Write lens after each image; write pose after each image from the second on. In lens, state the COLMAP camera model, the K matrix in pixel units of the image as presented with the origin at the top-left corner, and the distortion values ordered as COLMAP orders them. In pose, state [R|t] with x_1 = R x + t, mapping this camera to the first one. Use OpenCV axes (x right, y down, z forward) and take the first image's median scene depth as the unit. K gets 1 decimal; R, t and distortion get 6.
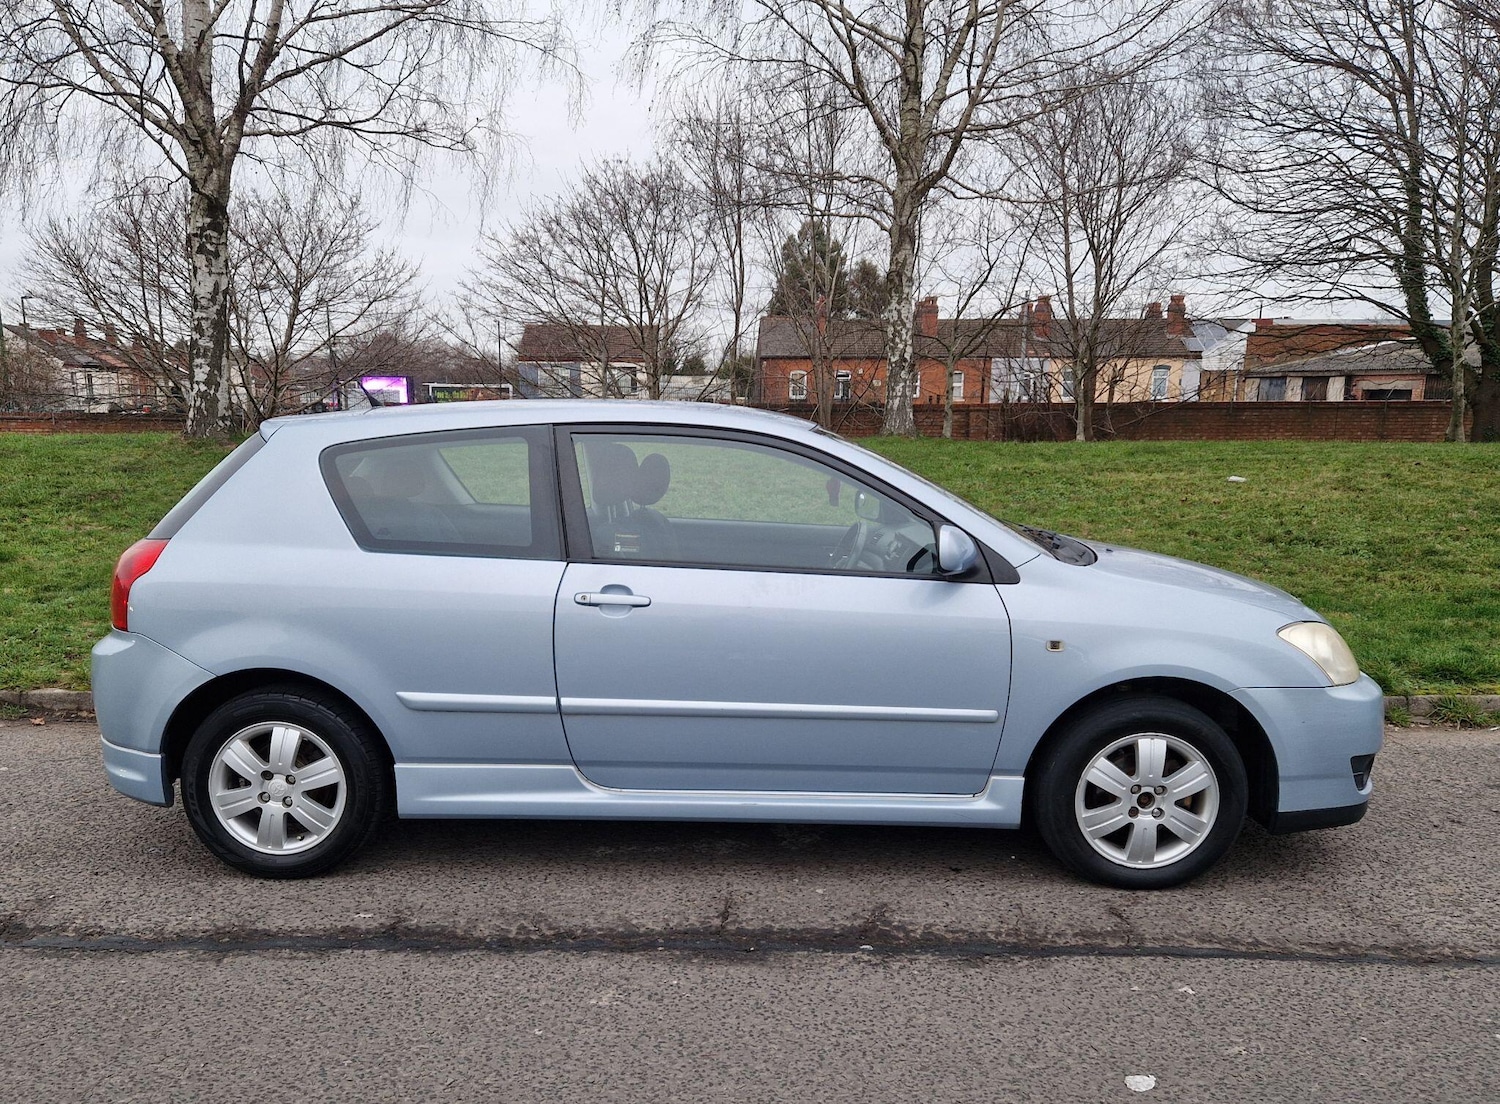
lens RADIAL K [[1250.7, 0, 727.9], [0, 1250.7, 639.2], [0, 0, 1]] dist [0.087659, -0.080309]
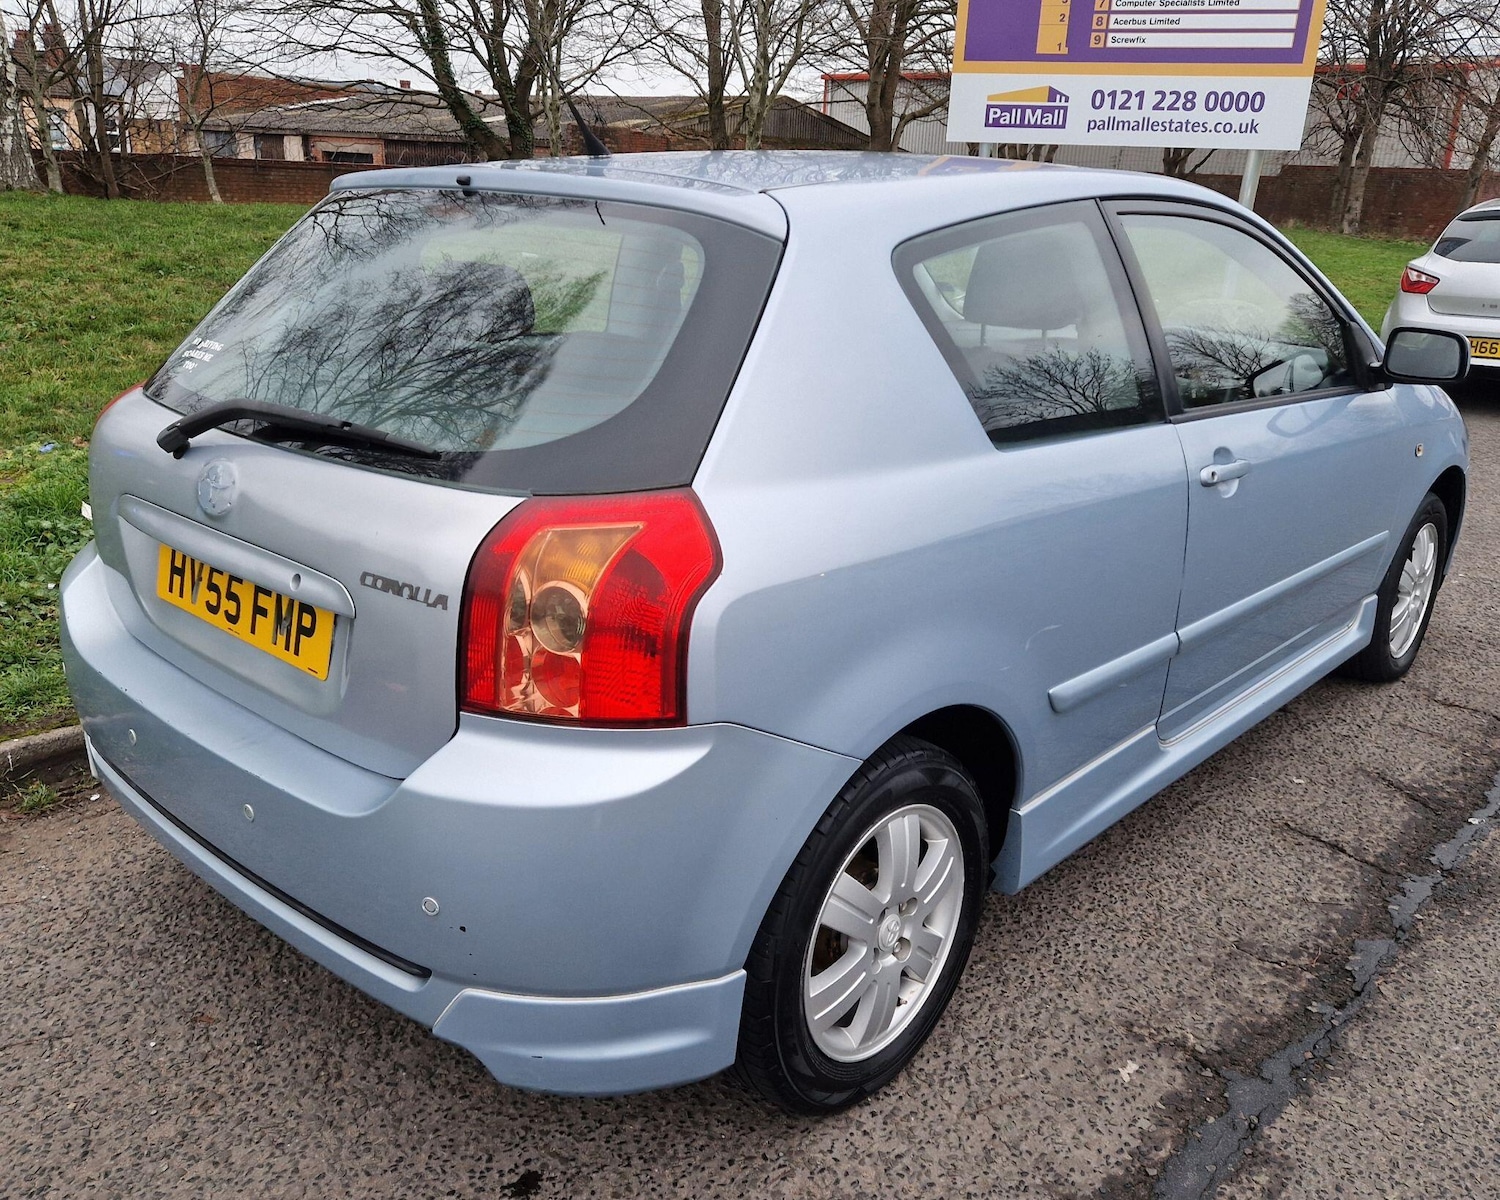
lens RADIAL K [[1212.4, 0, 775.2], [0, 1212.4, 616.1], [0, 0, 1]] dist [0.084852, -0.074058]
pose [[0.649303, -0.234865, 0.723356, -0.192534], [0.109321, 0.970067, 0.216840, -0.032306], [-0.752632, -0.061717, 0.655543, 0.193575]]
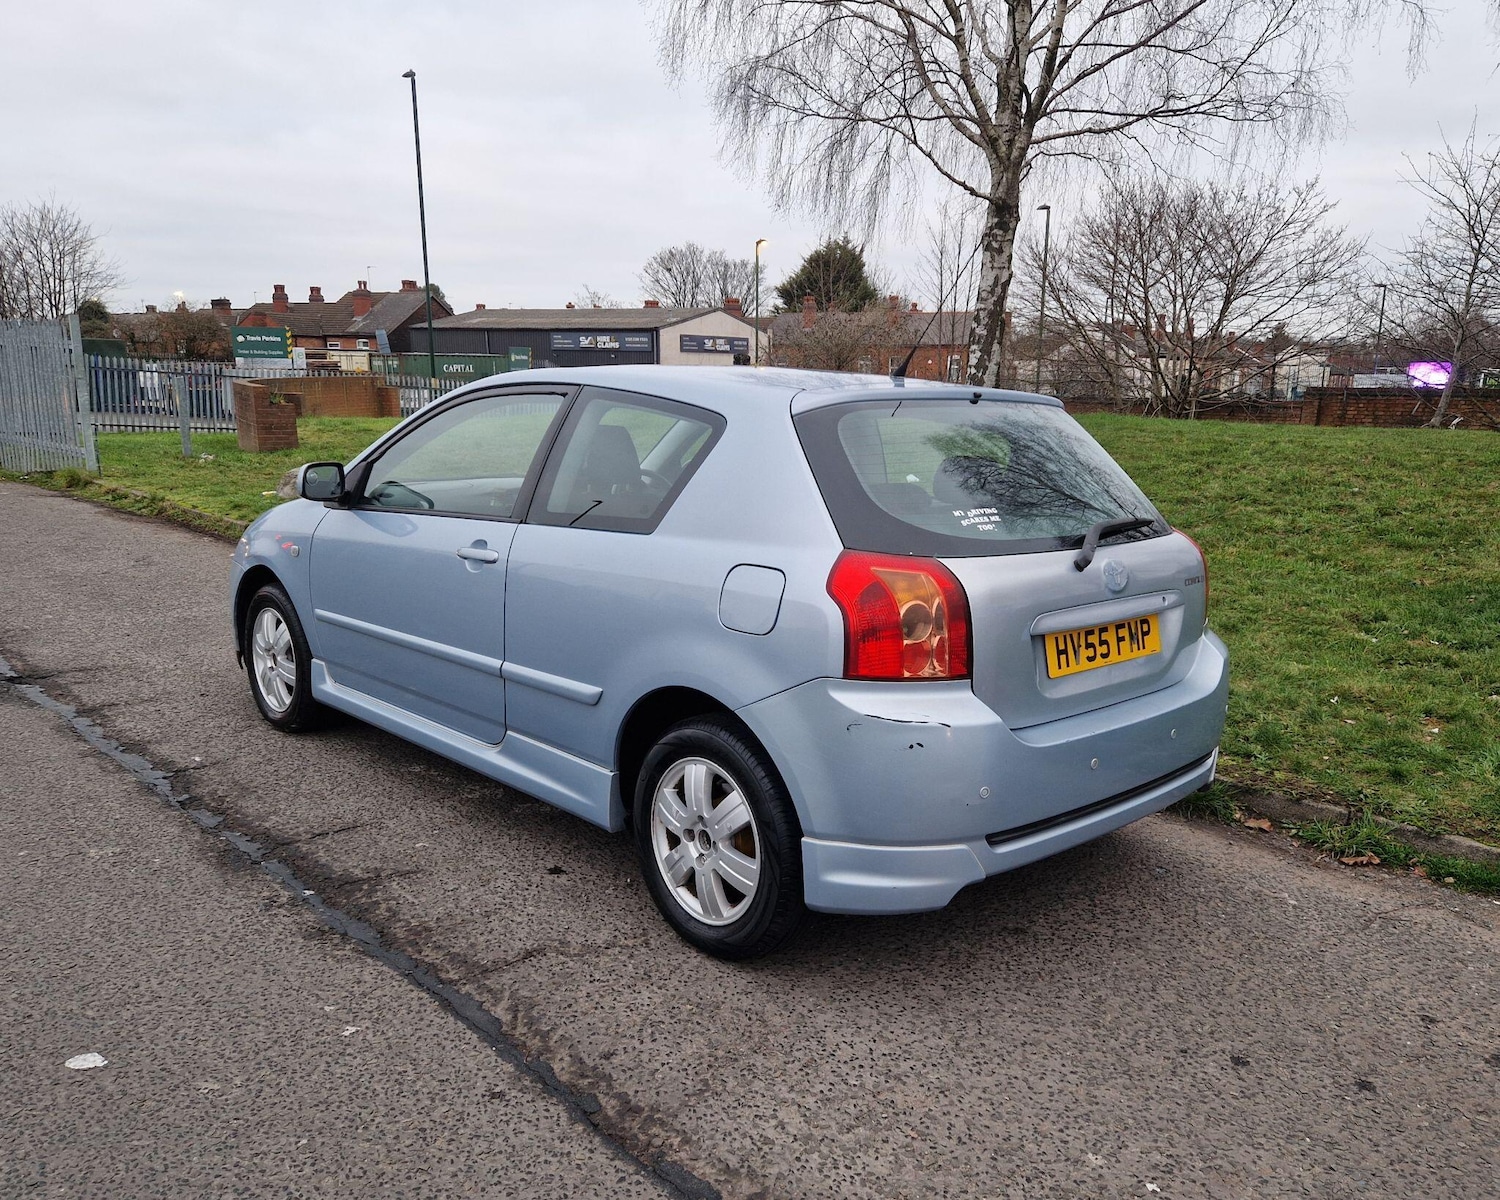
lens RADIAL K [[1191.5, 0, 793.0], [0, 1191.5, 625.8], [0, 0, 1]] dist [0.084962, -0.073777]
pose [[0.708617, 0.152959, -0.688814, 0.247193], [-0.147463, 0.986767, 0.067421, -0.022314], [0.690012, 0.053799, 0.721796, 0.131846]]
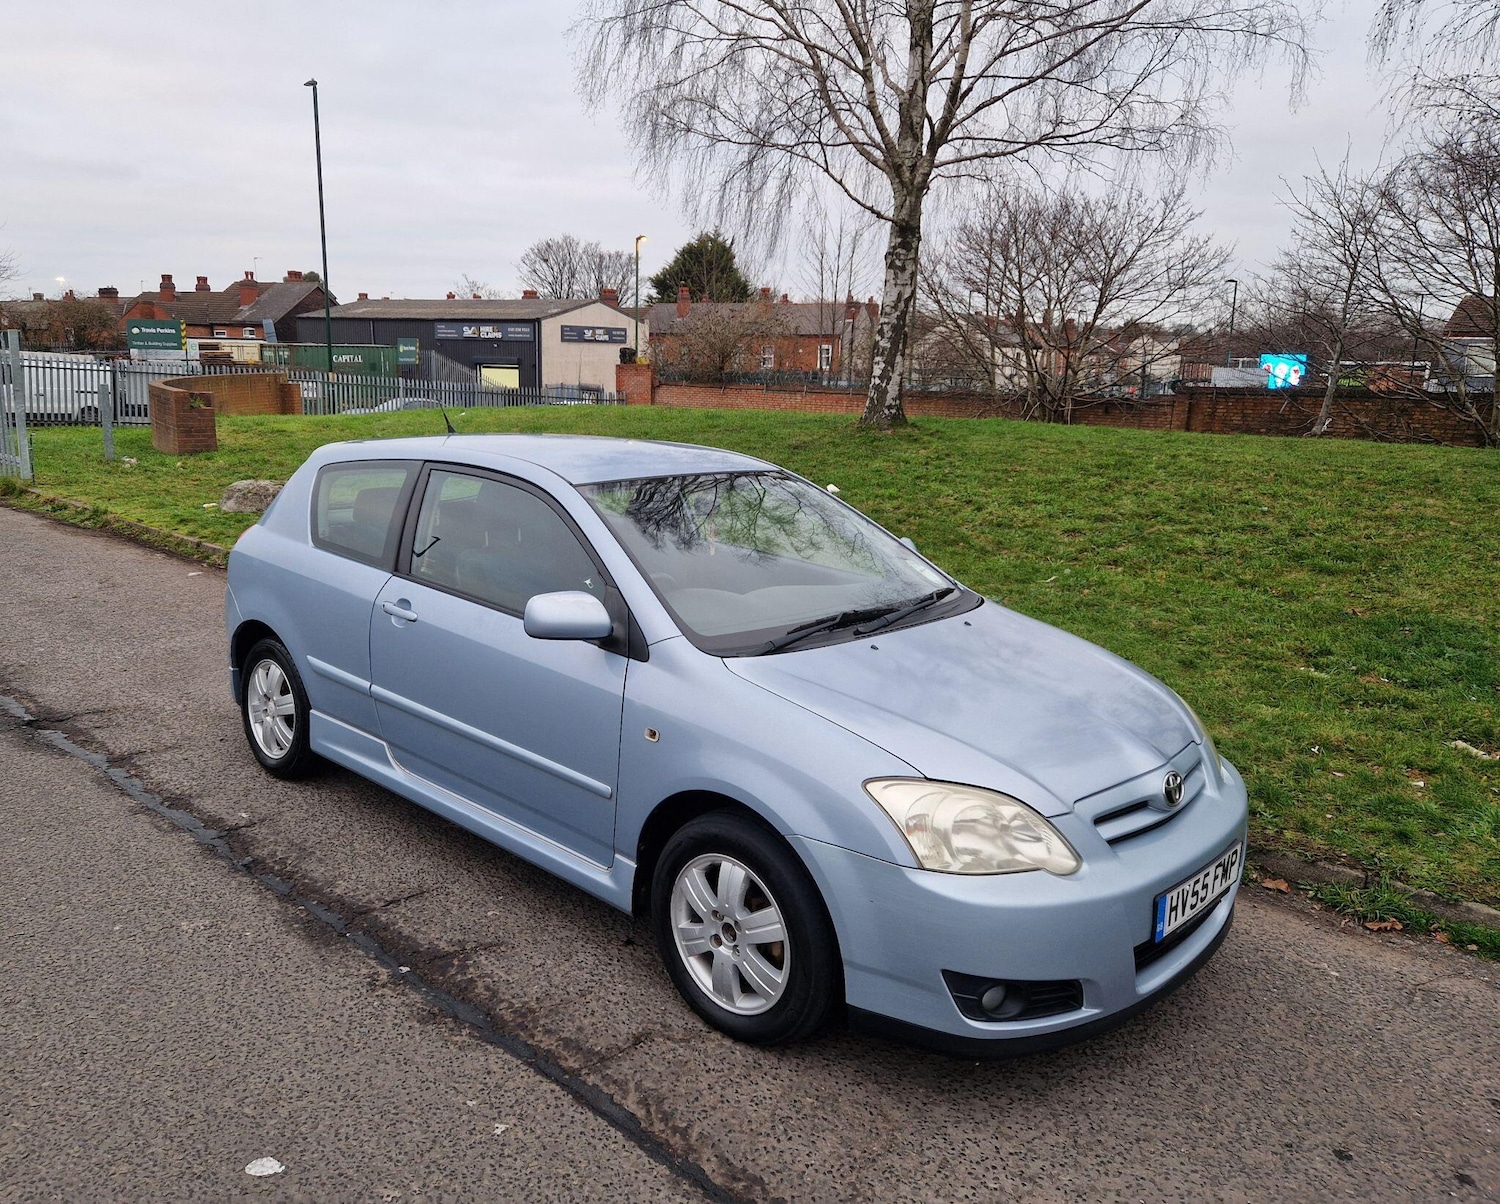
lens RADIAL K [[1165.7, 0, 682.6], [0, 1165.7, 553.8], [0, 0, 1]] dist [0.093365, -0.083802]
pose [[0.721824, 0.124308, -0.680822, 0.221154], [-0.147456, 0.988773, 0.024199, -0.039508], [0.676186, 0.082923, 0.732049, 0.093937]]
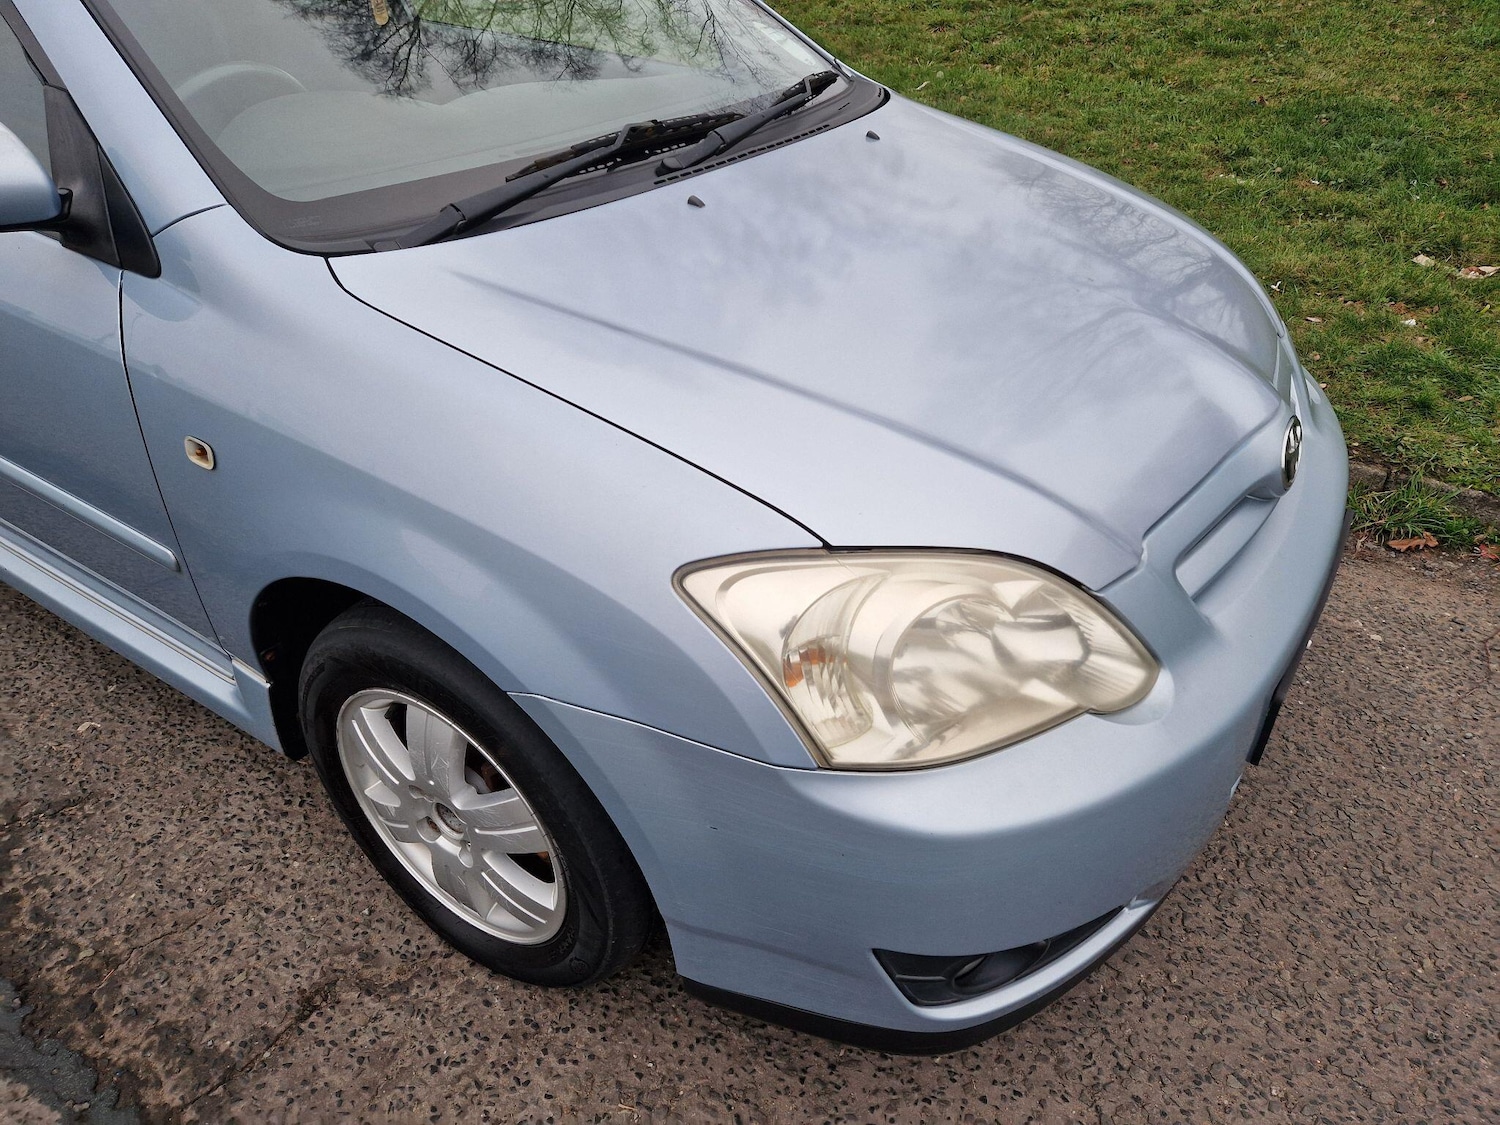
lens RADIAL K [[1009.8, 0, 751.5], [0, 1009.8, 583.8], [0, 0, 1]] dist [0.106920, -0.104200]
pose [[0.841945, 0.301815, -0.447253, 0.148516], [-0.094672, 0.898693, 0.428238, -0.030235], [0.531192, -0.318211, 0.785224, 0.211125]]
